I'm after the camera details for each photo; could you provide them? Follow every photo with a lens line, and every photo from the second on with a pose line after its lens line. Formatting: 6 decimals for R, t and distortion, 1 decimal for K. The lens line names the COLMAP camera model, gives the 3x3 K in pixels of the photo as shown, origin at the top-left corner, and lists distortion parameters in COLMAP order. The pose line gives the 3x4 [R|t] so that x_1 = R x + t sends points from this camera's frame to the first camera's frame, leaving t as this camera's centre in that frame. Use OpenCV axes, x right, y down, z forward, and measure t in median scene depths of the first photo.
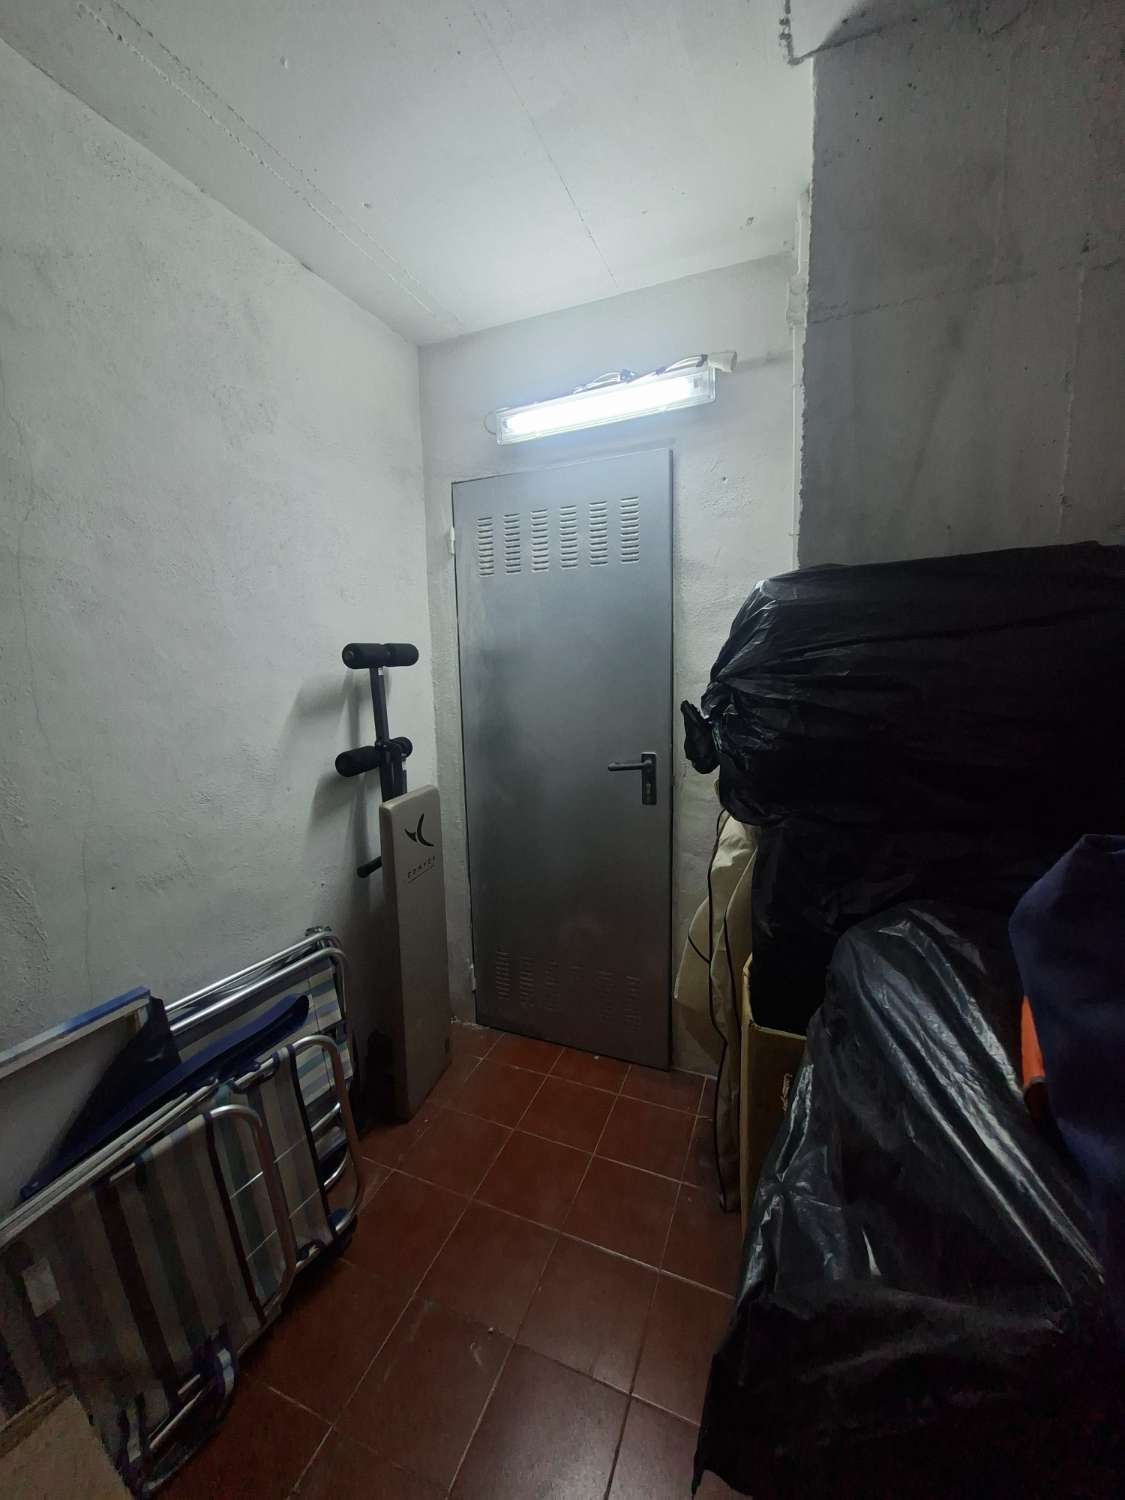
lens RADIAL K [[592.9, 0, 562.5], [0, 592.9, 750.0], [0, 0, 1]] dist [-0.019810, 0.006478]
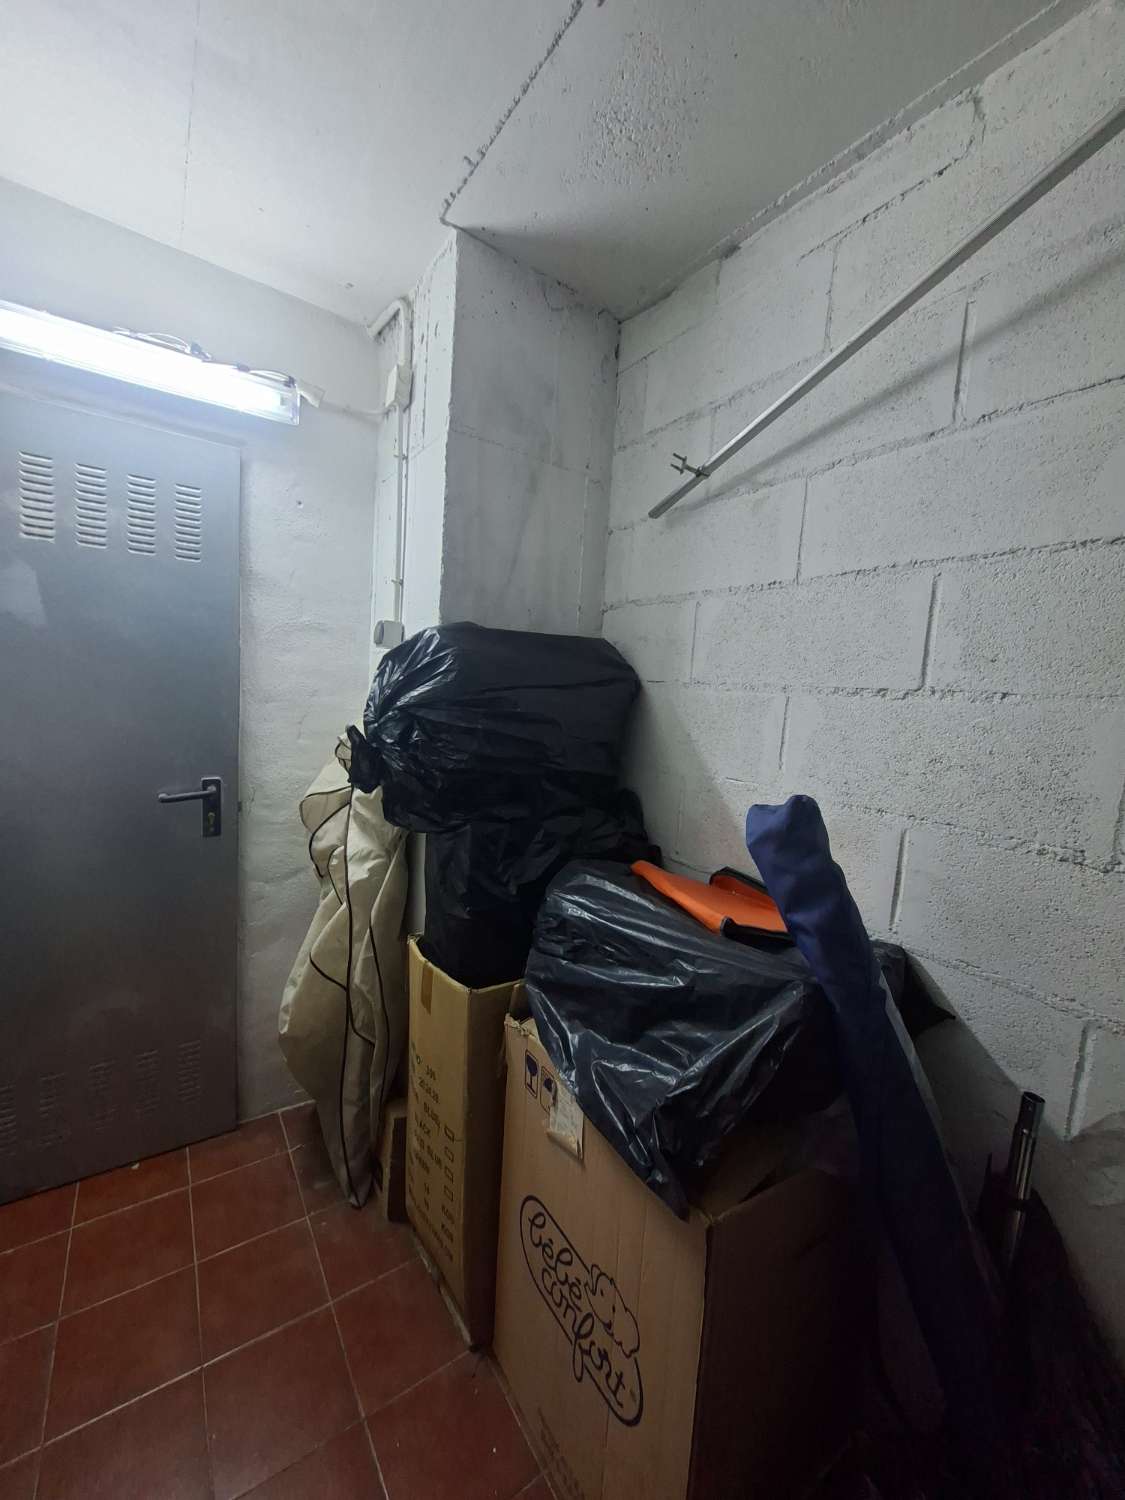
lens RADIAL K [[592.9, 0, 562.5], [0, 592.9, 750.0], [0, 0, 1]] dist [-0.019810, 0.006478]
pose [[0.534270, -0.024923, 0.844946, -0.391043], [0.043289, 0.999060, 0.002097, -0.020923], [-0.844205, 0.035456, 0.534847, 0.102838]]
